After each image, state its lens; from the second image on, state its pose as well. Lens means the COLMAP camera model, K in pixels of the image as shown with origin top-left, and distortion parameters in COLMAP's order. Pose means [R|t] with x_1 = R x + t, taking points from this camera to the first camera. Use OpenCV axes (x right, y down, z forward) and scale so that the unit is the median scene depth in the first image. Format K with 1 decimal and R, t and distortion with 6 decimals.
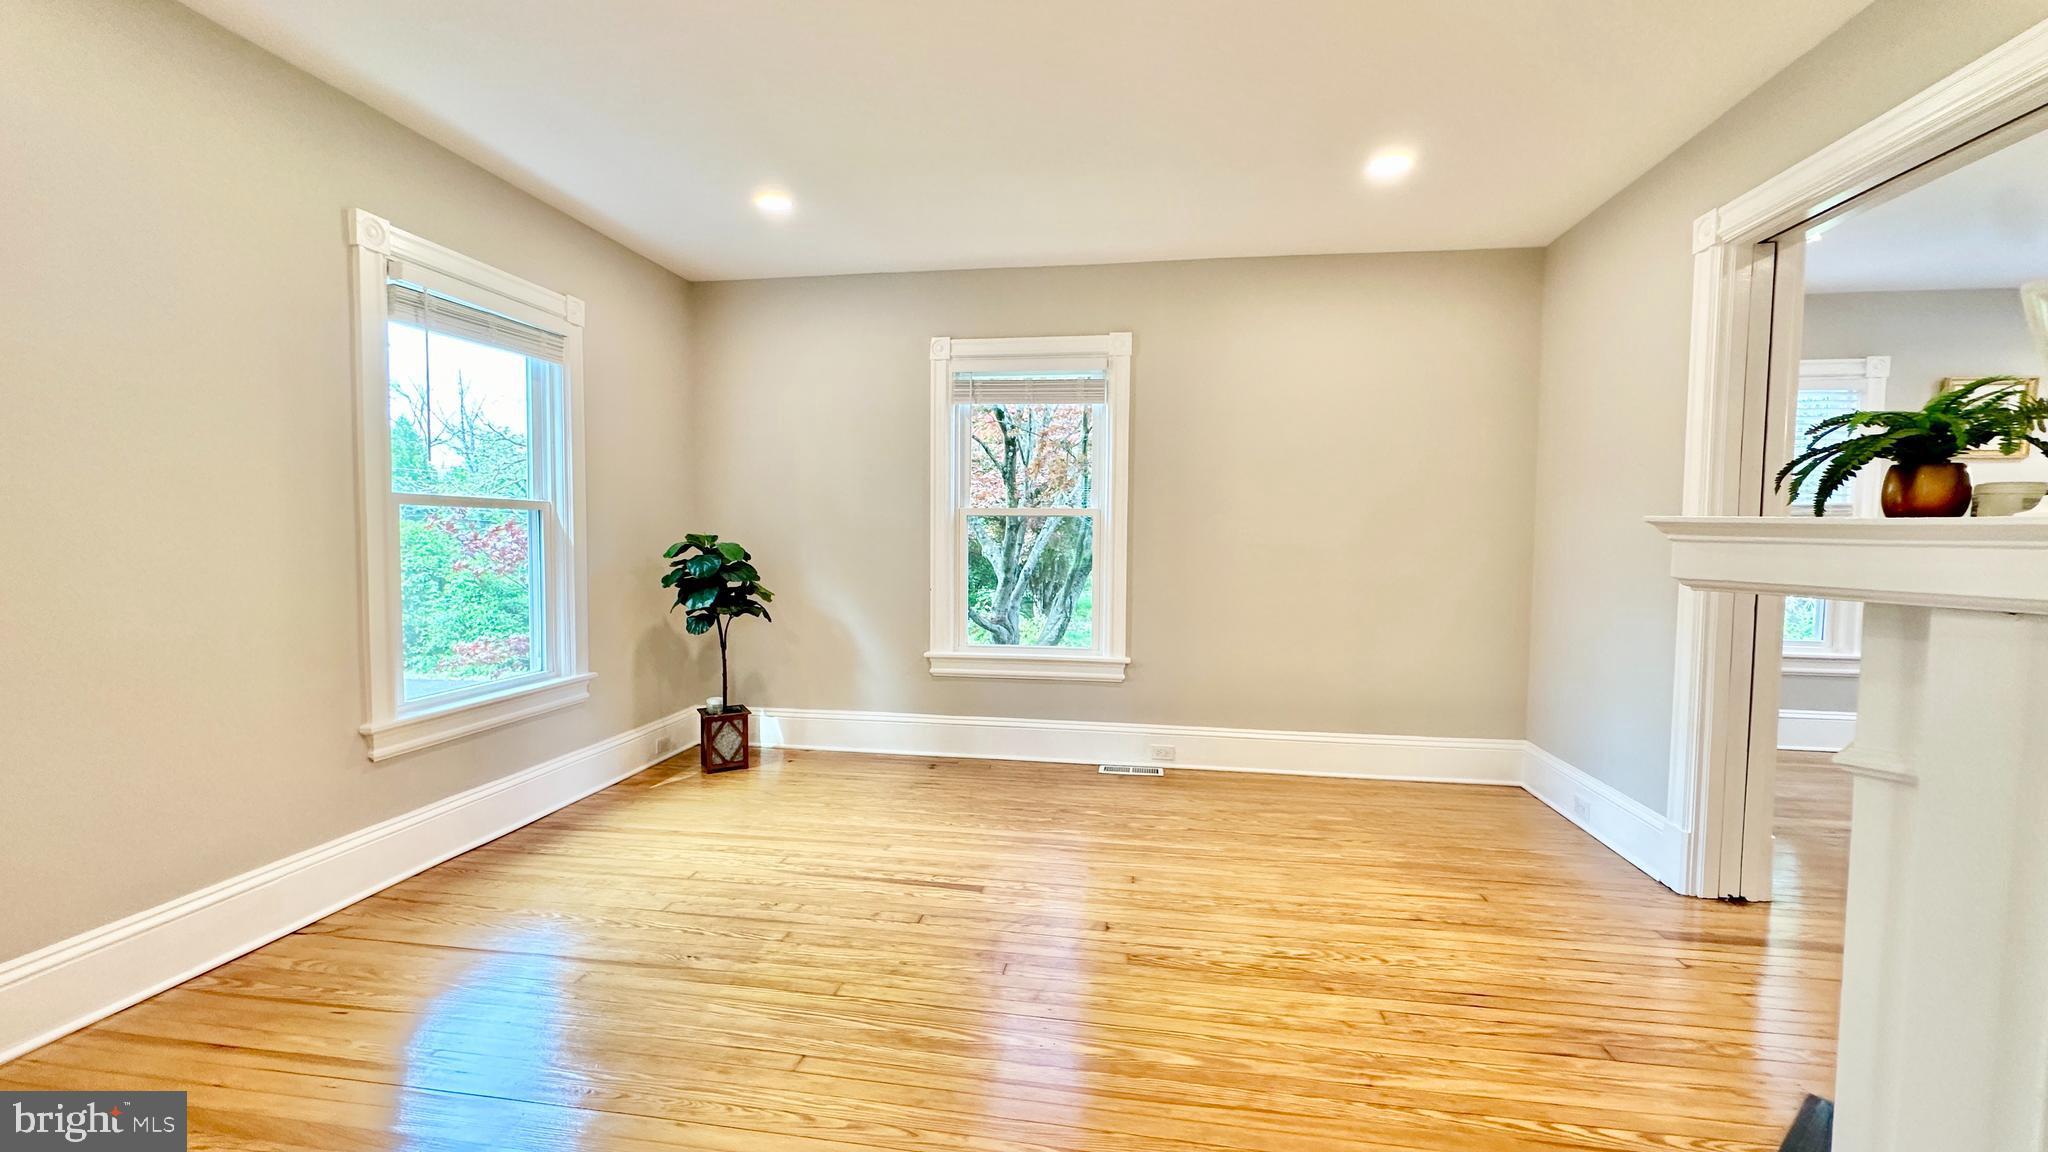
lens RADIAL K [[810.5, 0, 1026.5], [0, 810.5, 574.0], [0, 0, 1]] dist [0.000060, -0.000014]
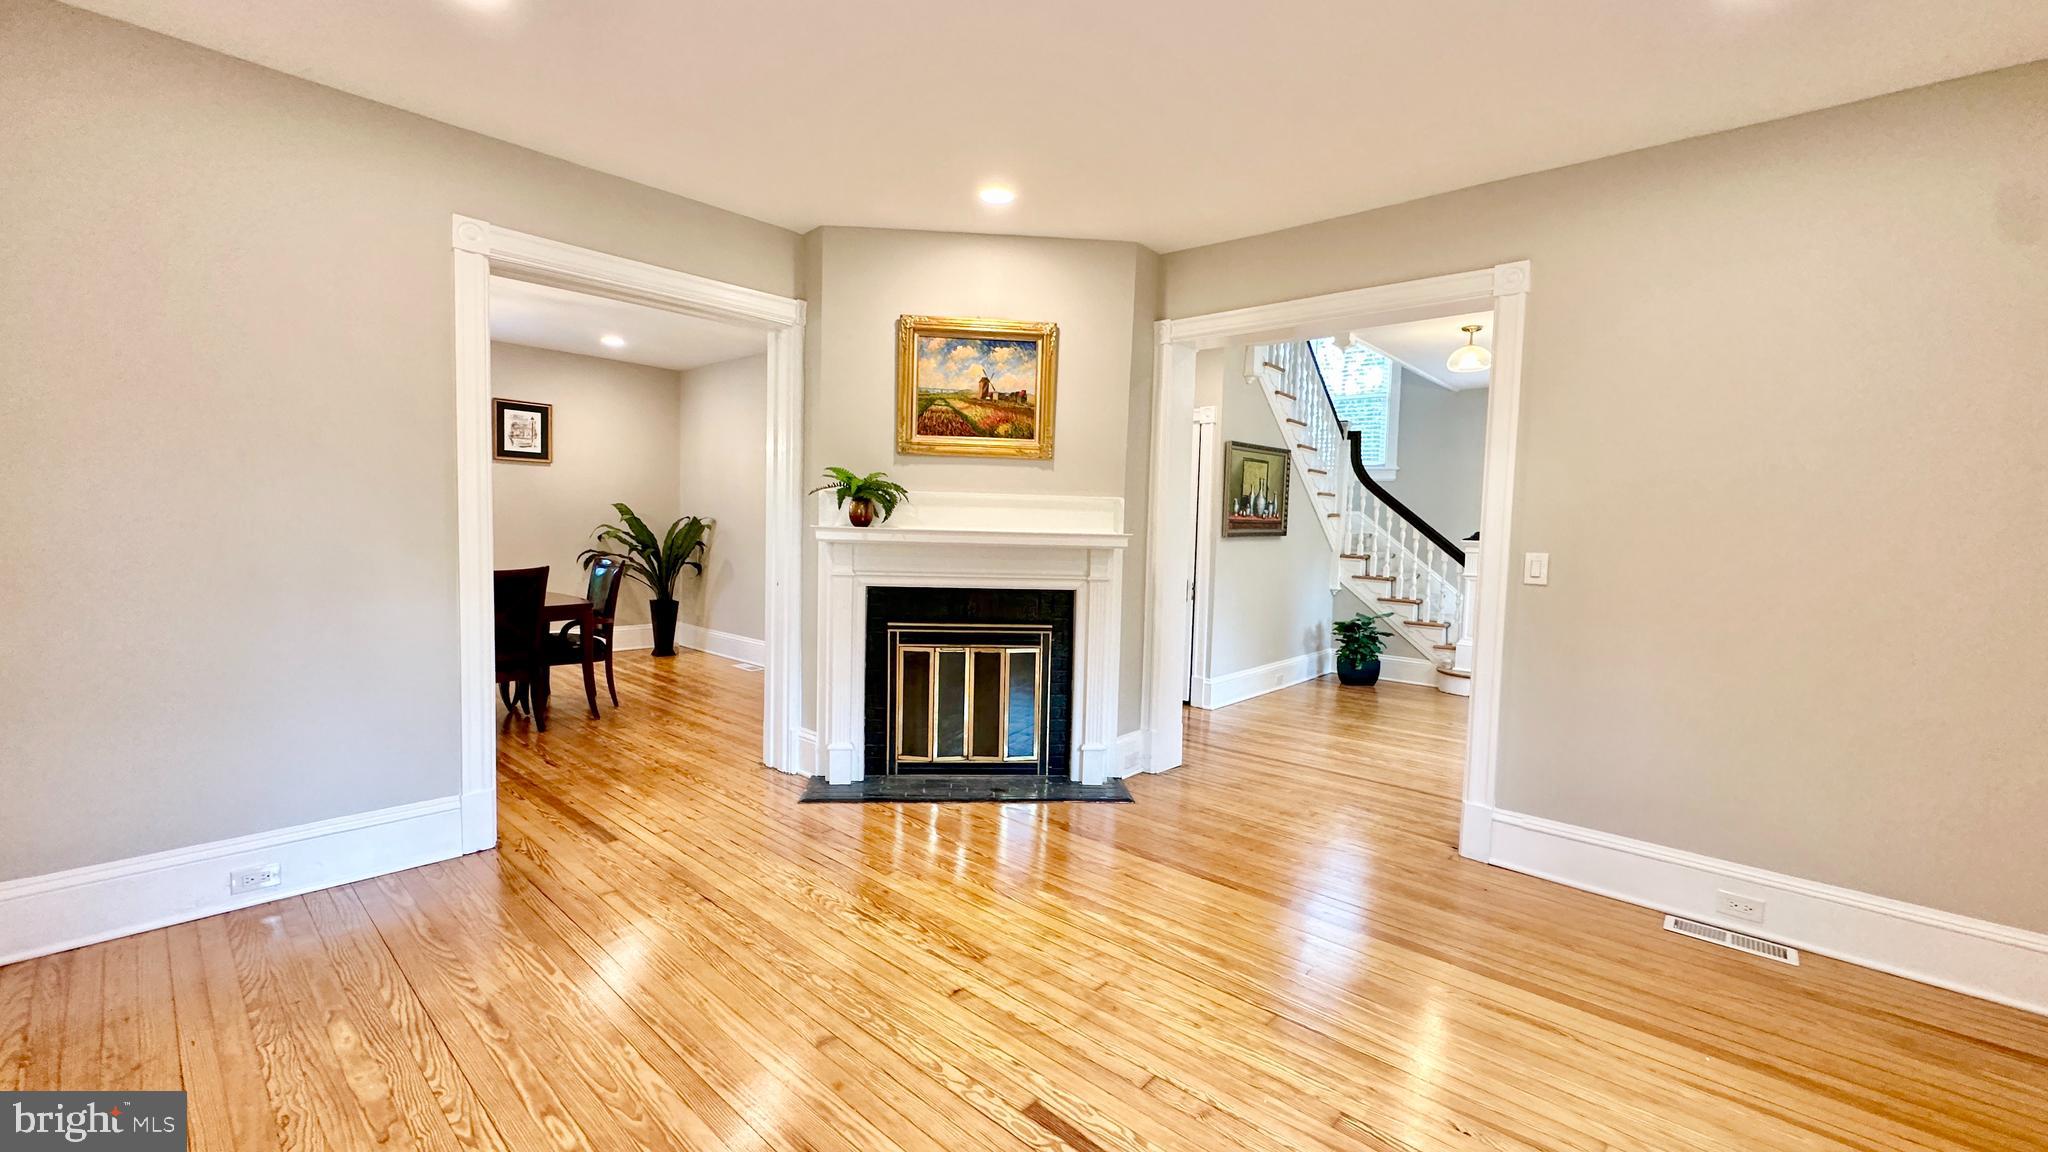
lens RADIAL K [[810.5, 0, 1026.3], [0, 810.5, 573.6], [0, 0, 1]] dist [0.000060, -0.000014]
pose [[-0.834409, -0.066815, 0.547081, -0.442720], [-0.007105, 0.993846, 0.110541, -0.118740], [-0.551100, 0.088350, -0.829749, 1.764075]]
